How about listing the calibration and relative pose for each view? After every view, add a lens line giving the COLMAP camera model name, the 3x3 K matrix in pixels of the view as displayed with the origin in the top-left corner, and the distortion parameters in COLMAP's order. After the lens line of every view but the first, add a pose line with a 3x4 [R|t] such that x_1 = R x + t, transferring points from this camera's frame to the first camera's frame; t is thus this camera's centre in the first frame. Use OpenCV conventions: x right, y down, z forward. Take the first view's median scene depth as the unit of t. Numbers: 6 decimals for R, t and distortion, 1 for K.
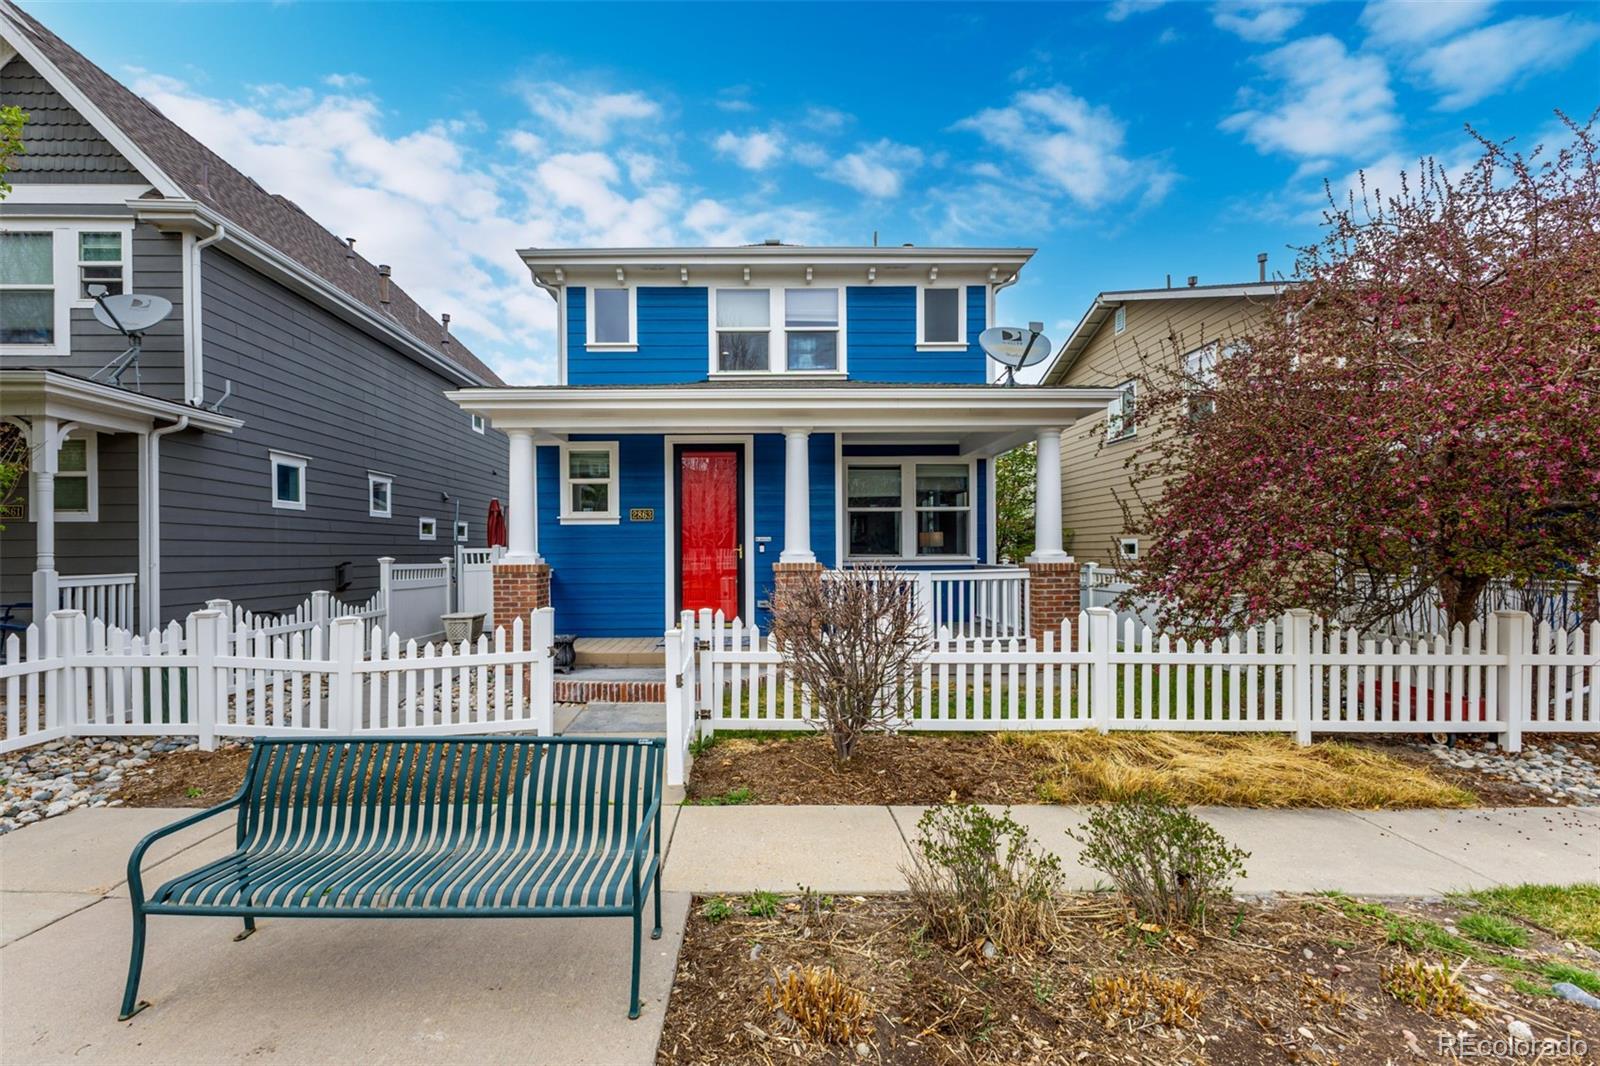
lens RADIAL K [[695.6, 0, 798.3], [0, 695.6, 560.5], [0, 0, 1]] dist [0.013945, -0.003547]
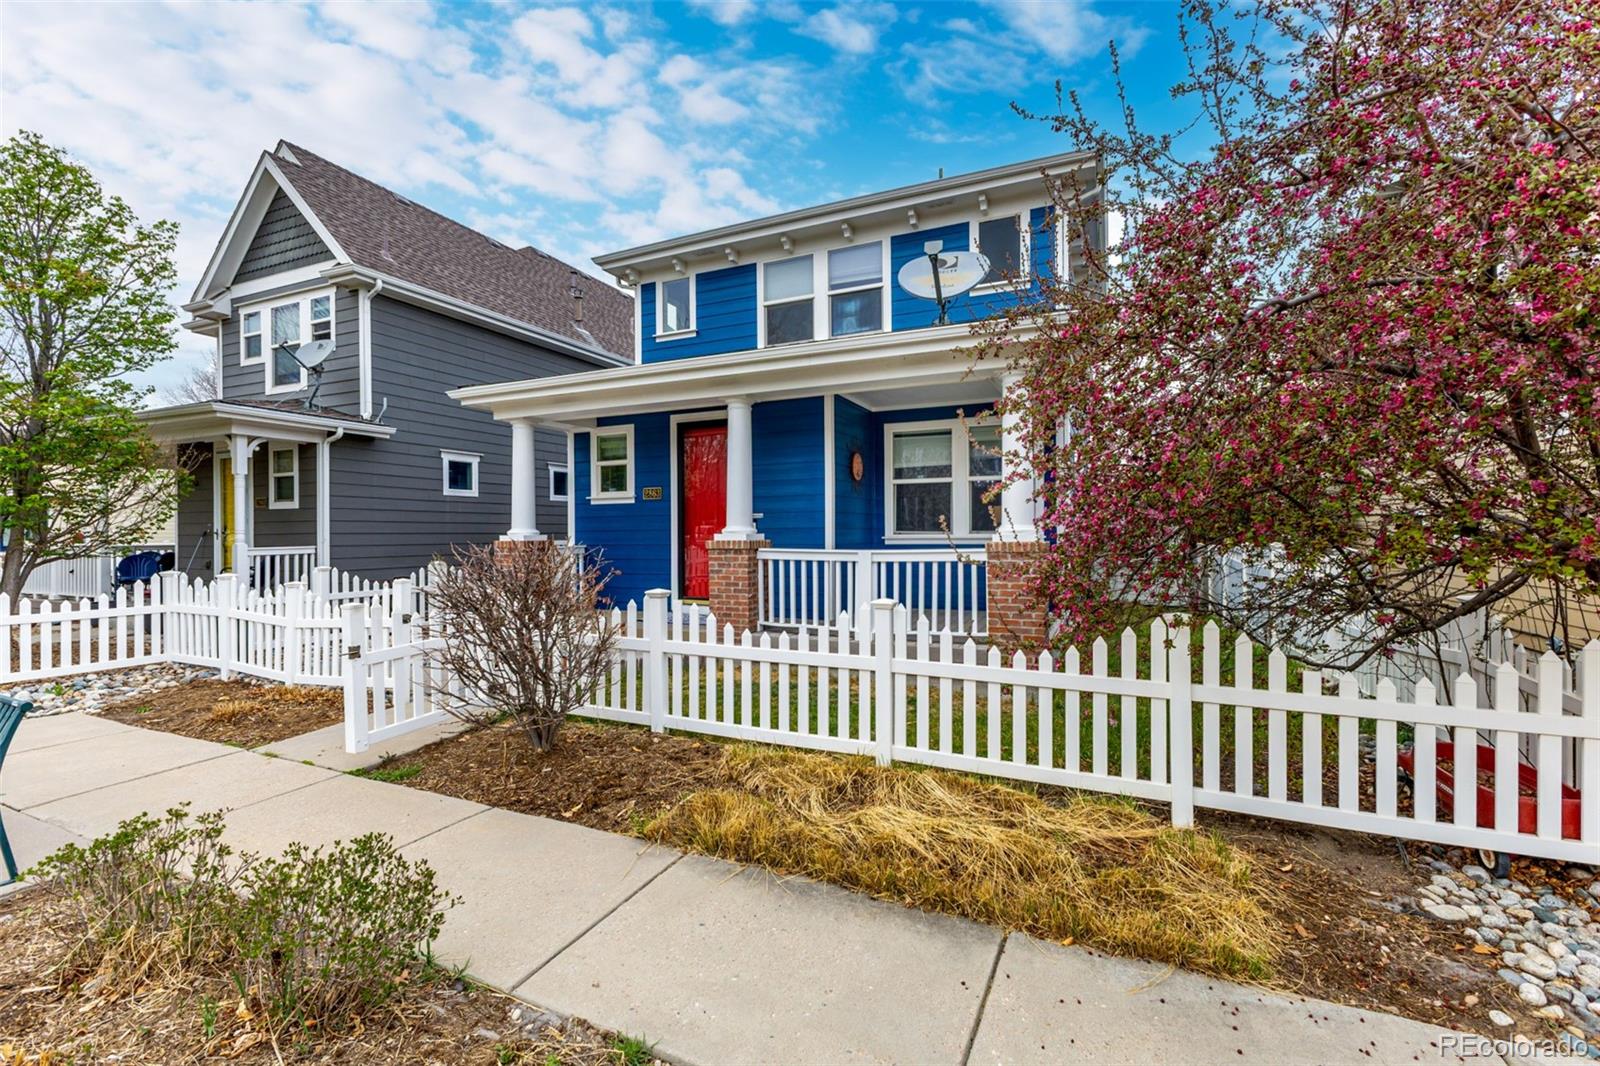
lens RADIAL K [[695.6, 0, 816.0], [0, 695.6, 527.8], [0, 0, 1]] dist [0.013945, -0.003547]
pose [[0.904568, -0.003629, -0.426313, 0.430230], [-0.003787, 0.999856, -0.016547, 0.001352], [0.426312, 0.016582, 0.904424, 0.169106]]
